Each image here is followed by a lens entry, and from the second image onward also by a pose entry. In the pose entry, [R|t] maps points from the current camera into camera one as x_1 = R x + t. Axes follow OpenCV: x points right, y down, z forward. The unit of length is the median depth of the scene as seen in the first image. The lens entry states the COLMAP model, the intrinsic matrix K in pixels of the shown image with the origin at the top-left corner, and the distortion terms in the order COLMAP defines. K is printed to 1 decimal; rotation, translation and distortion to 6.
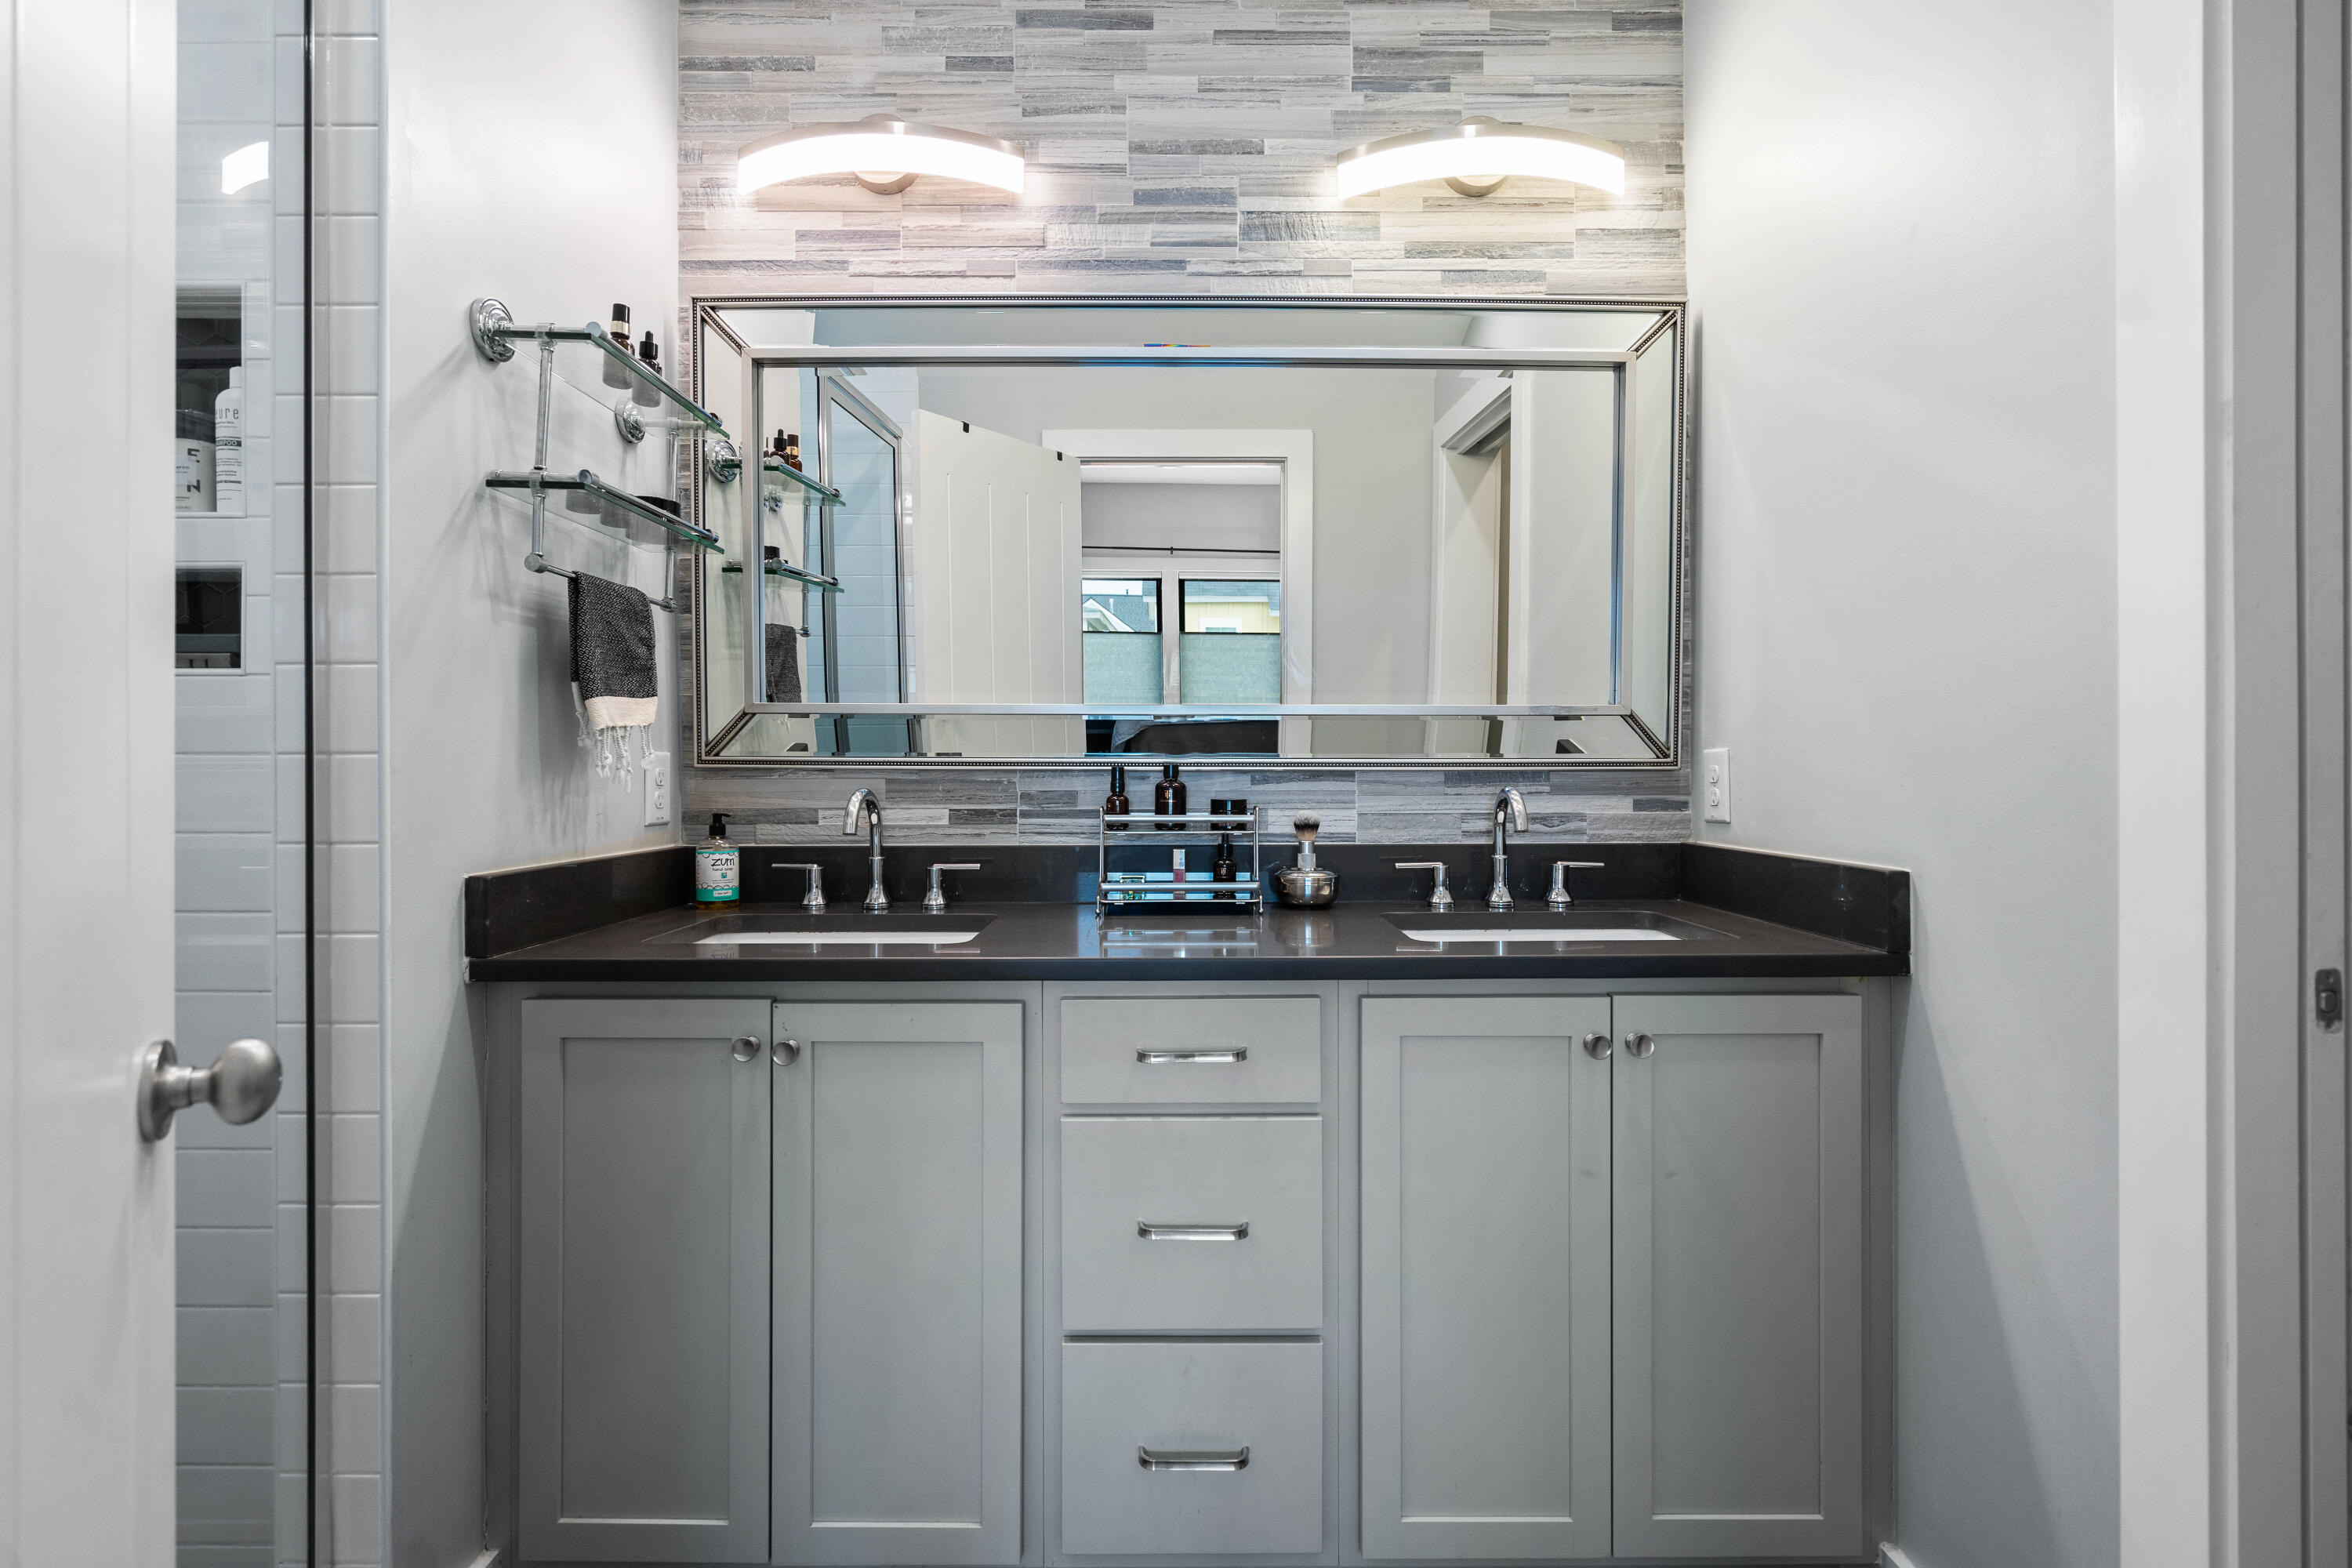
lens RADIAL K [[1061.4, 0, 1191.8], [0, 1061.4, 755.2], [0, 0, 1]] dist [-0.001879, 0.001071]
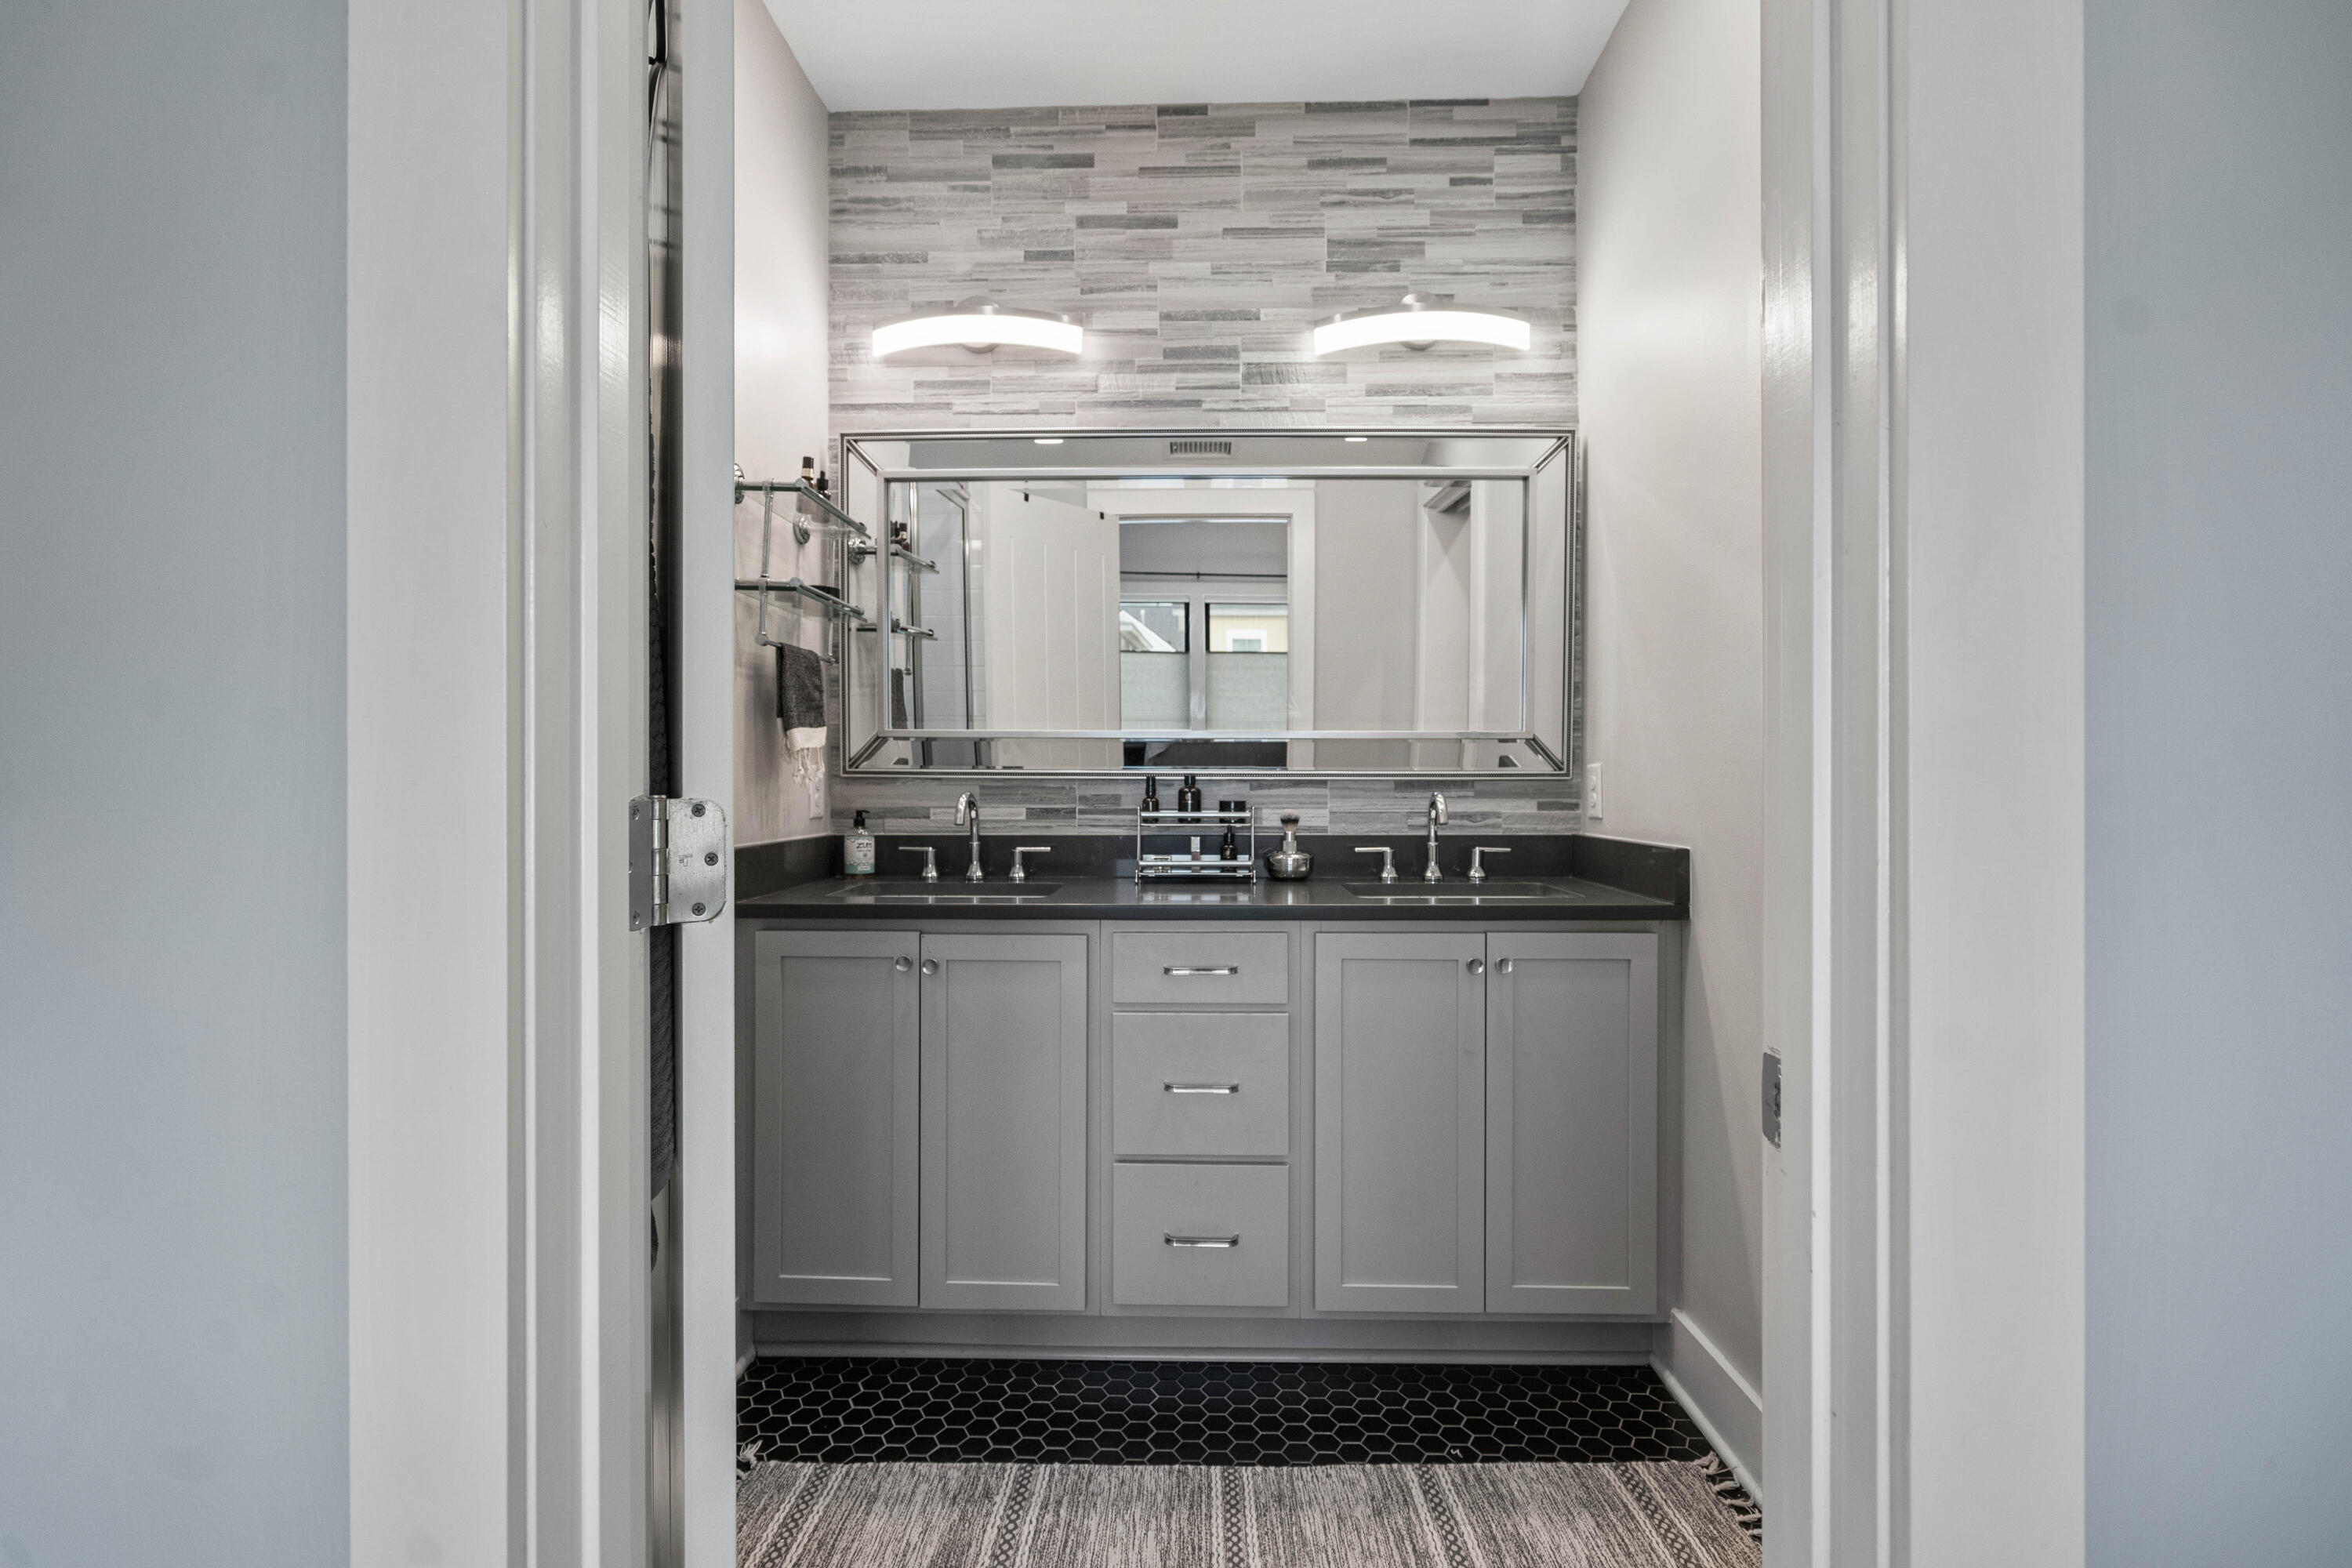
lens RADIAL K [[1061.4, 0, 1197.7], [0, 1061.4, 767.1], [0, 0, 1]] dist [-0.001879, 0.001071]
pose [[0.999644, 0.001035, -0.026670, 0.025755], [-0.001018, 0.999999, 0.000637, -0.002346], [0.026671, -0.000610, 0.999644, -0.347359]]
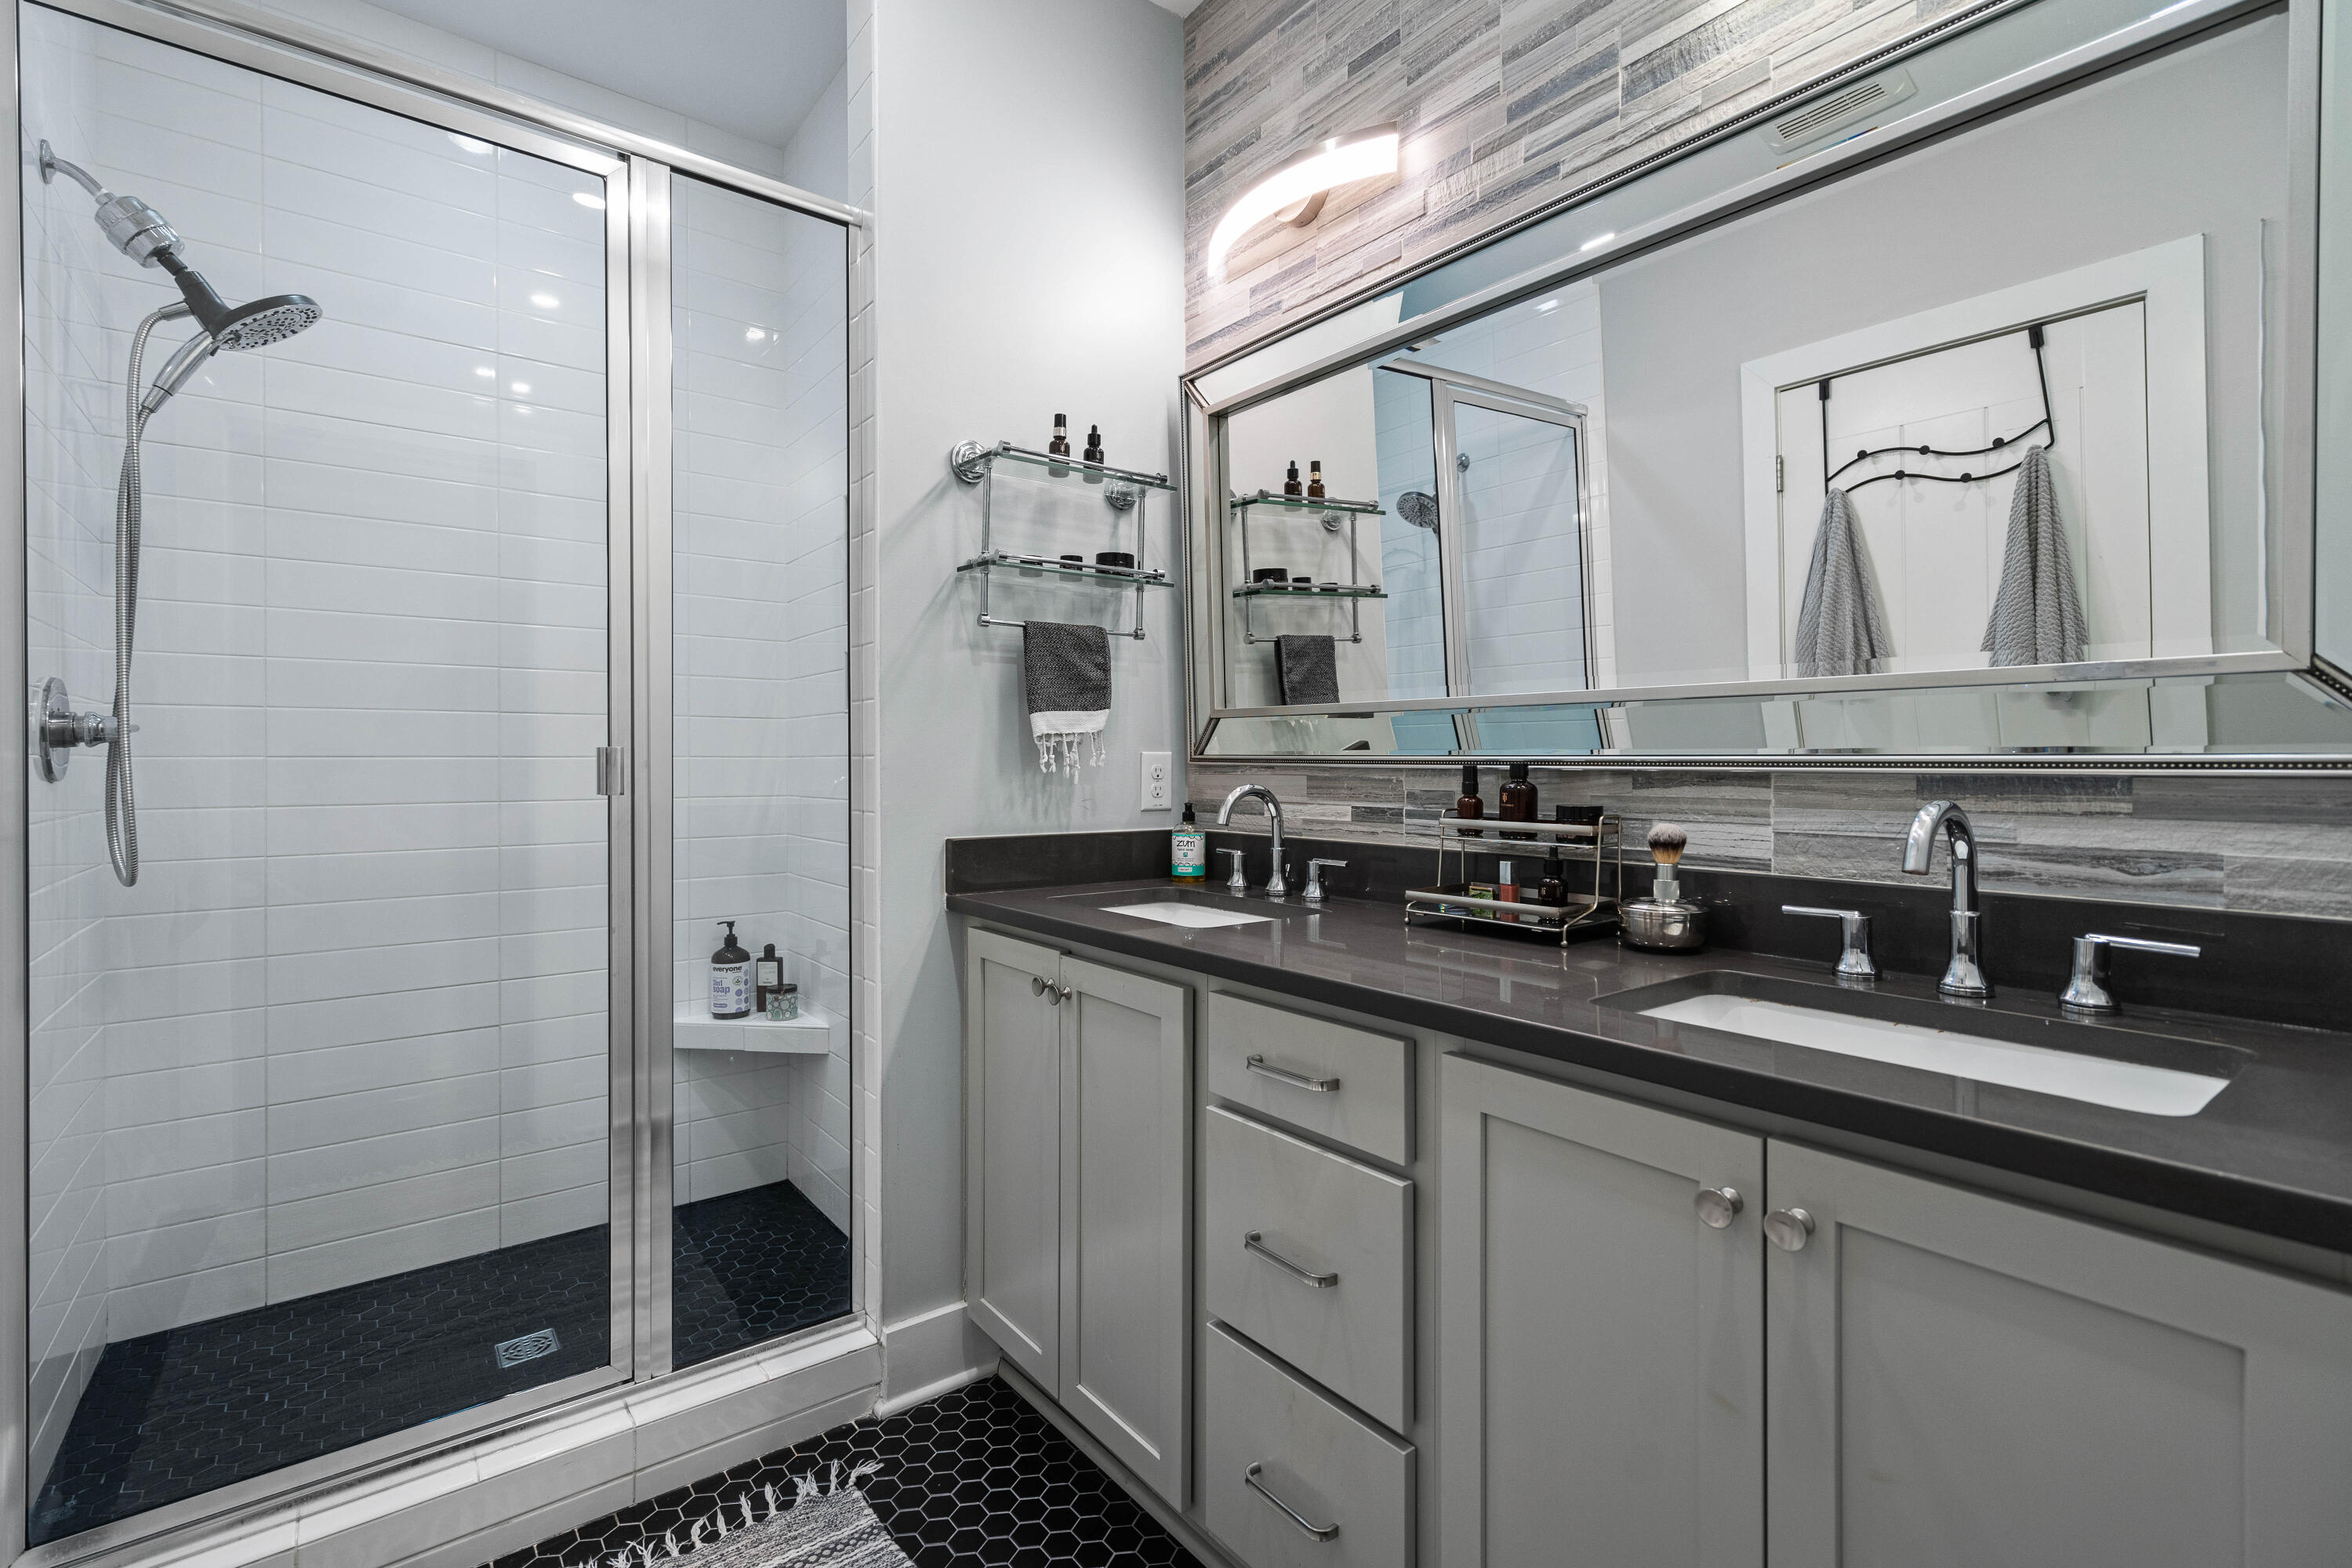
lens RADIAL K [[1061.4, 0, 1187.4], [0, 1061.4, 765.6], [0, 0, 1]] dist [-0.001879, 0.001071]
pose [[0.613673, 0.004219, -0.789549, 0.481186], [0.007267, 0.999913, 0.010992, -0.000615], [0.789527, -0.012483, 0.613589, 0.250238]]
